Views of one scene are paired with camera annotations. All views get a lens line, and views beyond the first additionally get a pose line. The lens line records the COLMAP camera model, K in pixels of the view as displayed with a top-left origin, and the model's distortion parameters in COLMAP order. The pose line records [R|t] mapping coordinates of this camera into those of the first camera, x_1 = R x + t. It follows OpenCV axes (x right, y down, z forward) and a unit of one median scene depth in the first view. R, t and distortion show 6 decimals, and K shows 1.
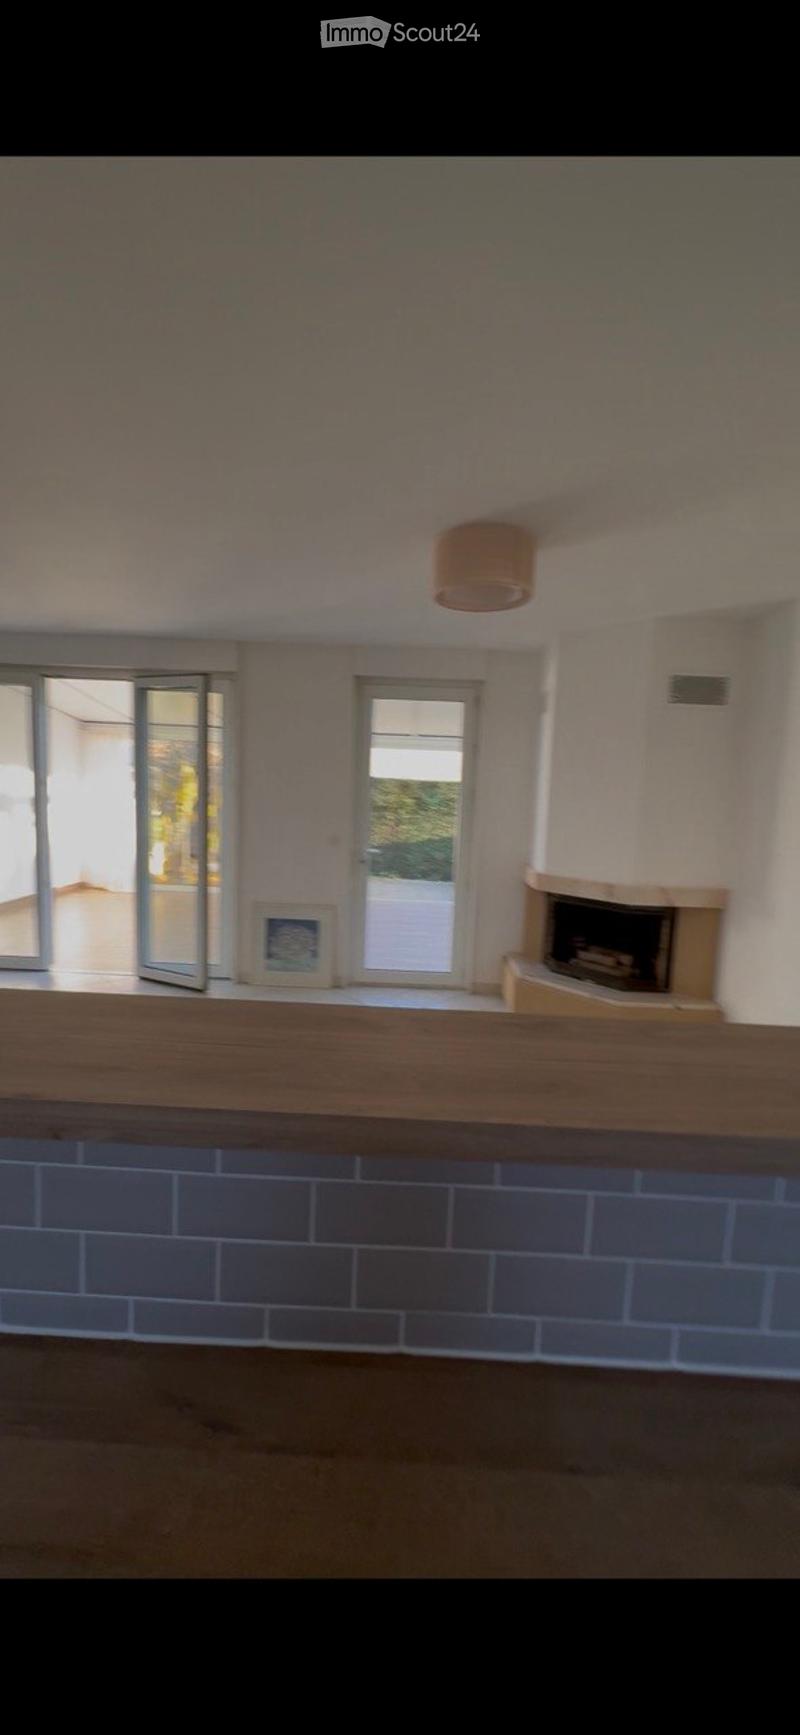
lens RADIAL K [[650.8, 0, 399.3], [0, 650.8, 864.2], [0, 0, 1]] dist [-0.001538, -0.000303]
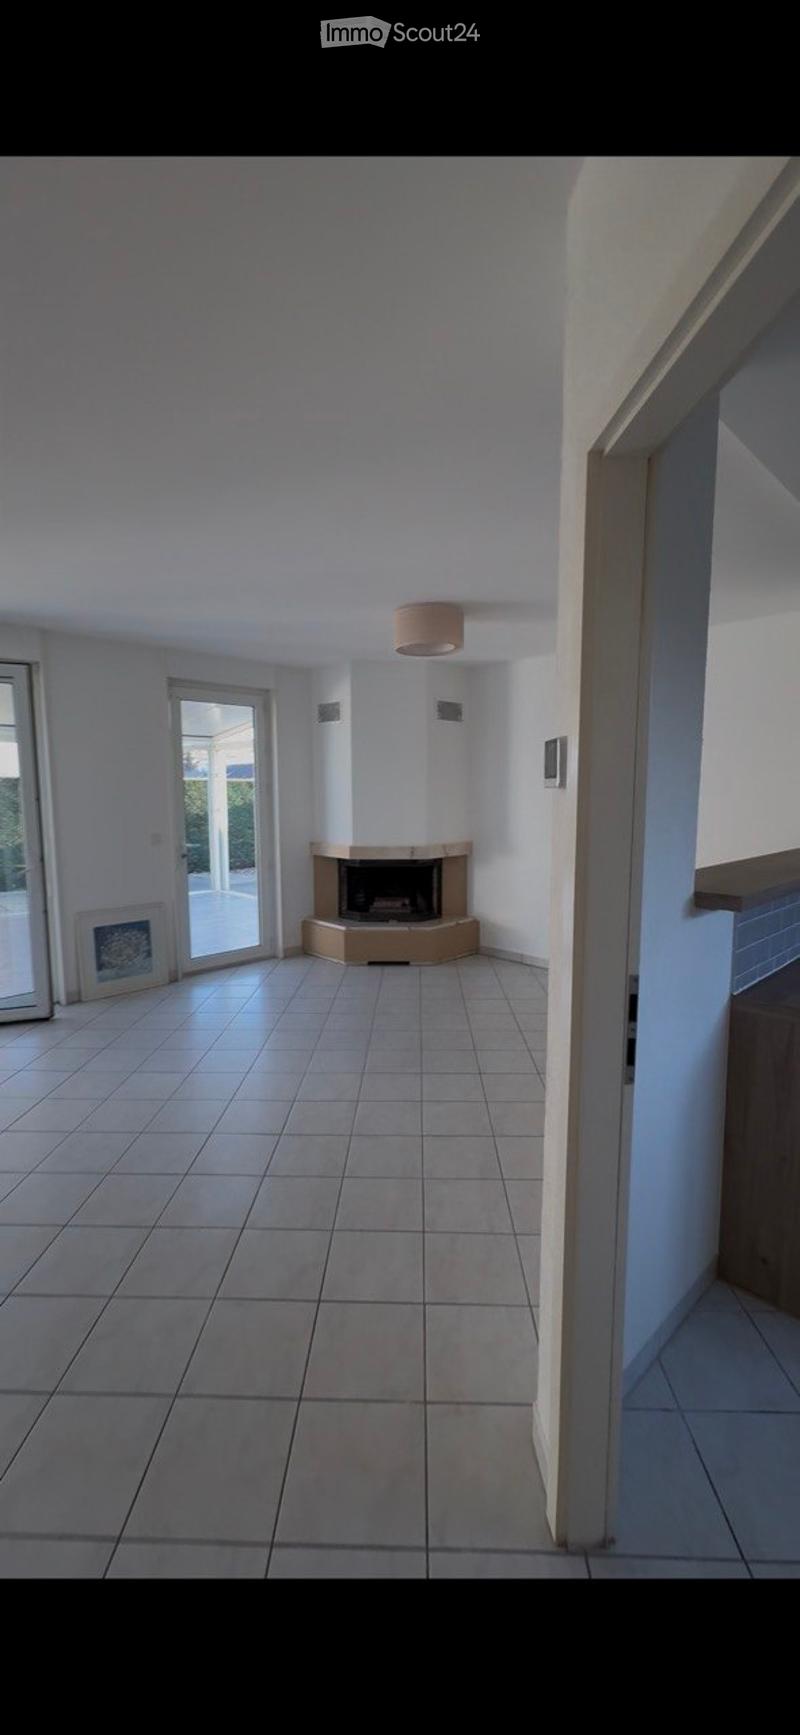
lens RADIAL K [[650.8, 0, 396.2], [0, 650.8, 868.2], [0, 0, 1]] dist [-0.001538, -0.000303]
pose [[0.704058, -0.127930, 0.698525, -0.569482], [0.110192, 0.991406, 0.070506, -0.022101], [-0.701542, 0.027331, 0.712104, 0.020195]]
